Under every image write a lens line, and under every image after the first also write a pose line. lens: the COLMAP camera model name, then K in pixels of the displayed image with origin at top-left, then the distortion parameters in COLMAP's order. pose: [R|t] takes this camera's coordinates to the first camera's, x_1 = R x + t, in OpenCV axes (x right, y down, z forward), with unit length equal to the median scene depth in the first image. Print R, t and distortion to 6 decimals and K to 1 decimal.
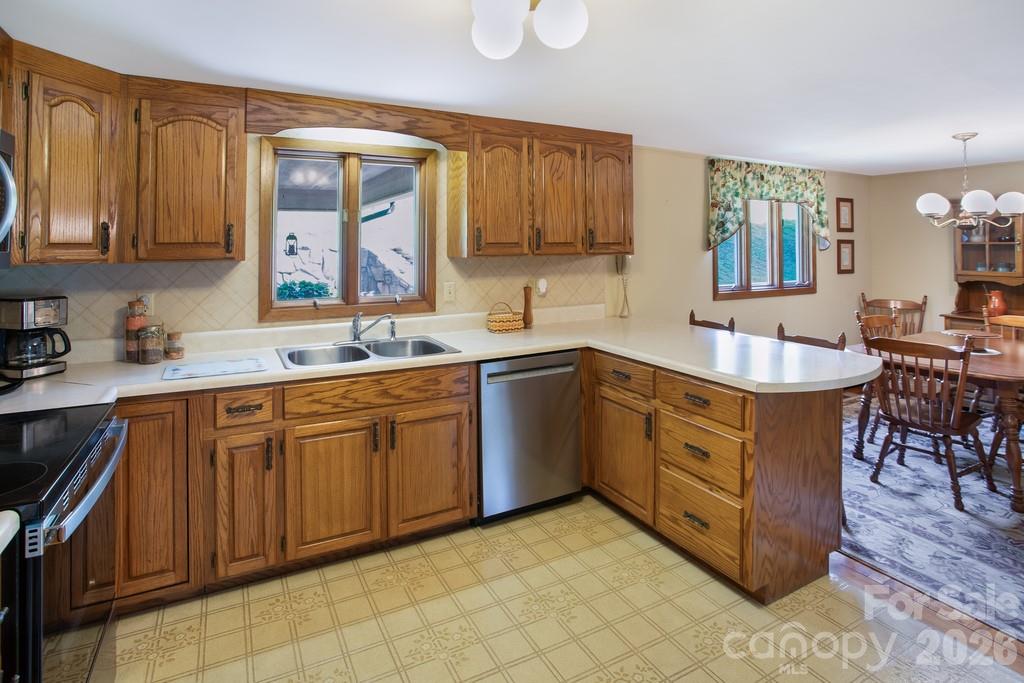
lens RADIAL K [[541.3, 0, 504.6], [0, 541.3, 236.3], [0, 0, 1]] dist [-0.039160, 0.018487]
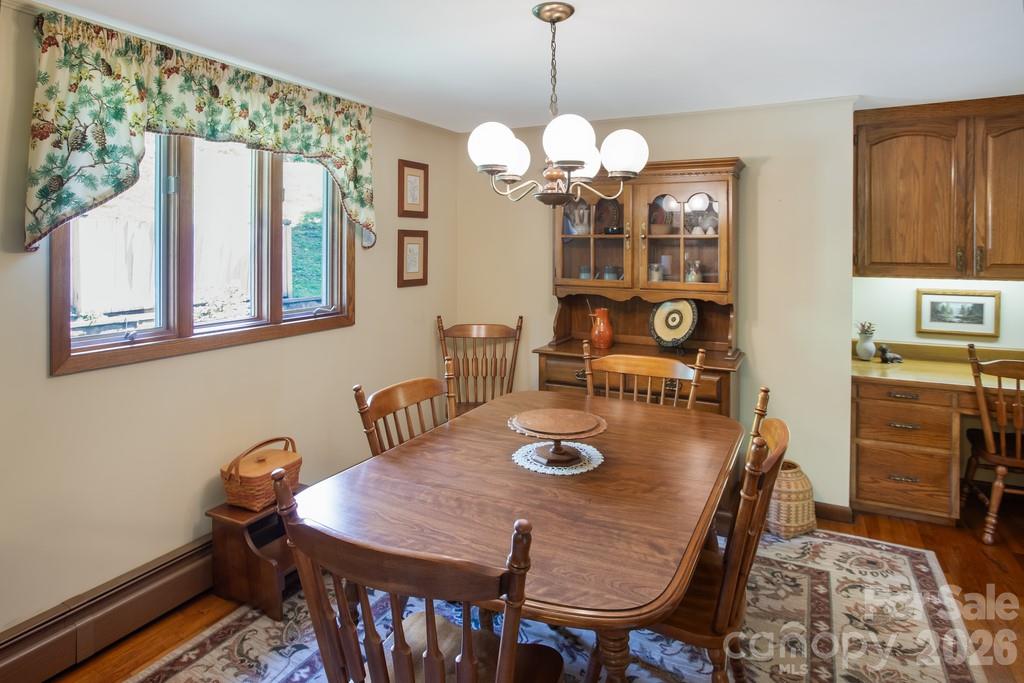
lens RADIAL K [[587.1, 0, 505.2], [0, 587.1, 240.9], [0, 0, 1]] dist [-0.043383, 0.006655]
pose [[0.837763, 0.001889, 0.546031, 0.409382], [-0.011966, 0.999817, 0.014901, 0.008352], [-0.545904, -0.019017, 0.837632, 0.436062]]
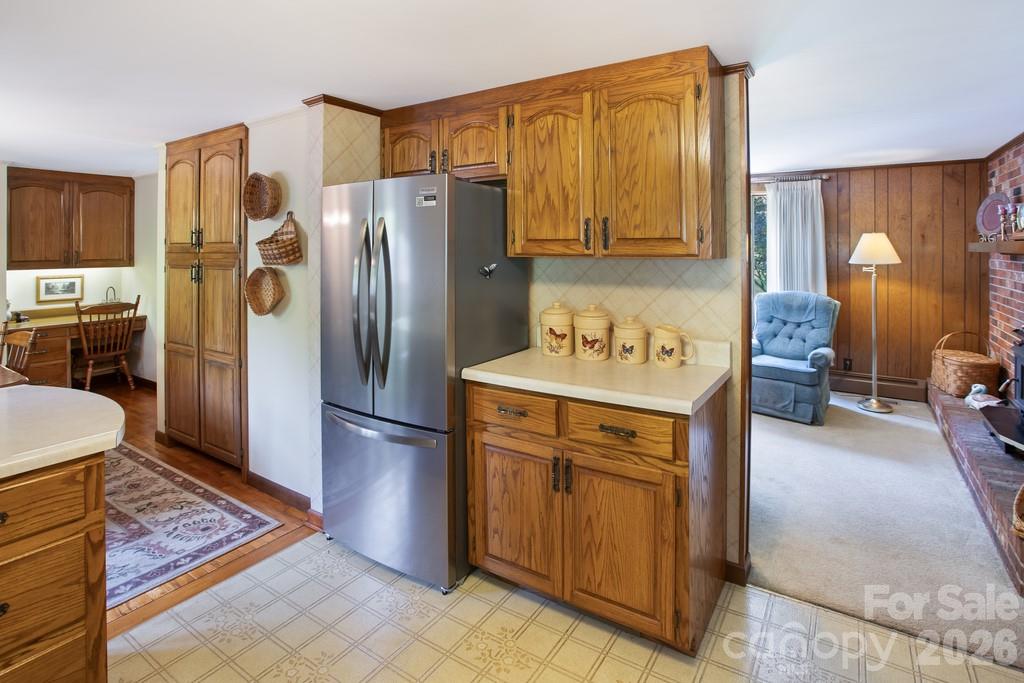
lens RADIAL K [[541.3, 0, 482.8], [0, 541.3, 235.9], [0, 0, 1]] dist [-0.039160, 0.018487]
pose [[-0.427298, 0.016895, 0.903953, -0.177527], [-0.006323, 0.999745, -0.021674, 0.005952], [-0.904089, -0.014977, -0.427083, 0.386027]]
